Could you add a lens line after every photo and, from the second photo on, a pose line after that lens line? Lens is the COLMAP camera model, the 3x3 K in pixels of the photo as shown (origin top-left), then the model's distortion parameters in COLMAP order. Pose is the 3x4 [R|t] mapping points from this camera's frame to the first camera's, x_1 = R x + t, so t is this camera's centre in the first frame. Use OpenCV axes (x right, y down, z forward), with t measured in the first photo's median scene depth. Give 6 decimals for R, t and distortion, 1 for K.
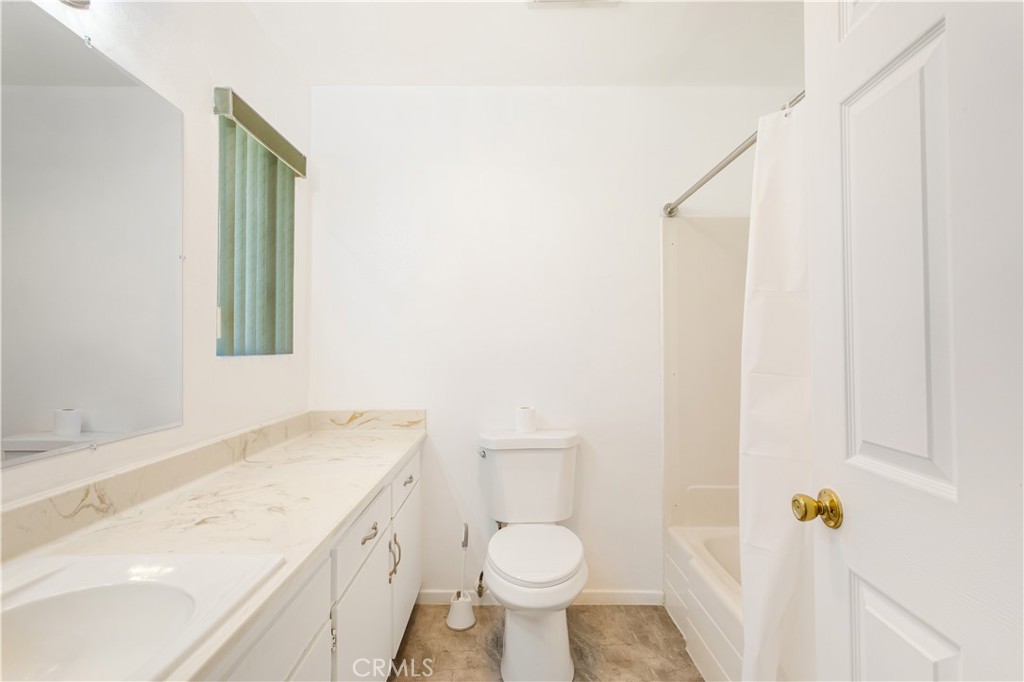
lens RADIAL K [[491.8, 0, 512.6], [0, 491.8, 339.5], [0, 0, 1]] dist [-0.000616, 0.003424]
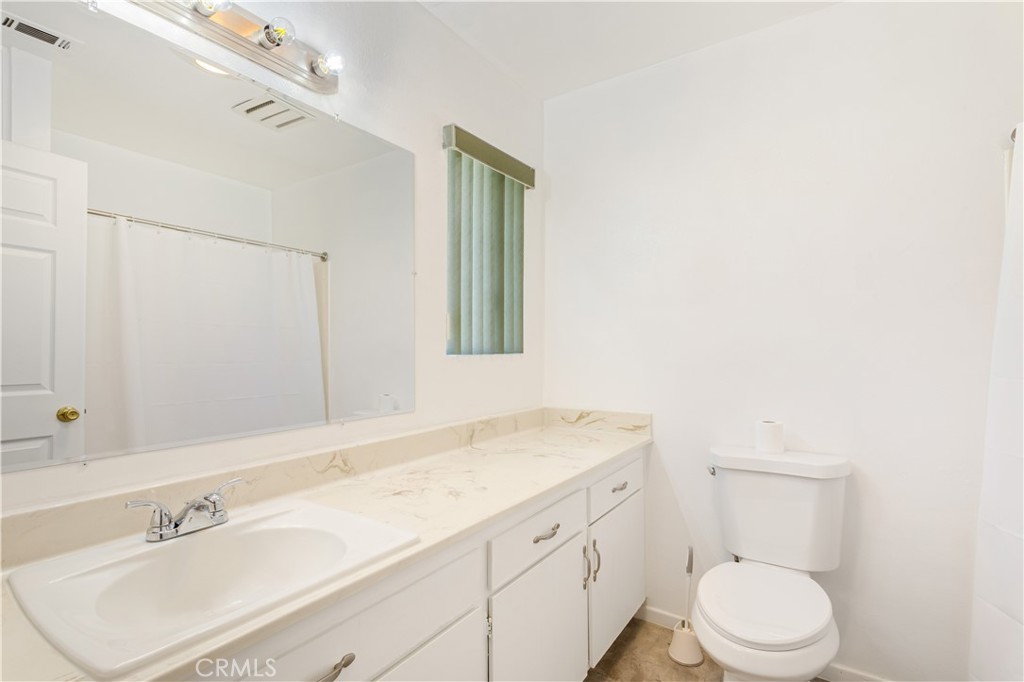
lens RADIAL K [[491.8, 0, 511.0], [0, 491.8, 342.6], [0, 0, 1]] dist [-0.000616, 0.003424]
pose [[0.822708, -0.003142, -0.568455, 0.176184], [0.007229, 0.999962, 0.004935, -0.000200], [0.568418, -0.008170, 0.822699, 0.109759]]
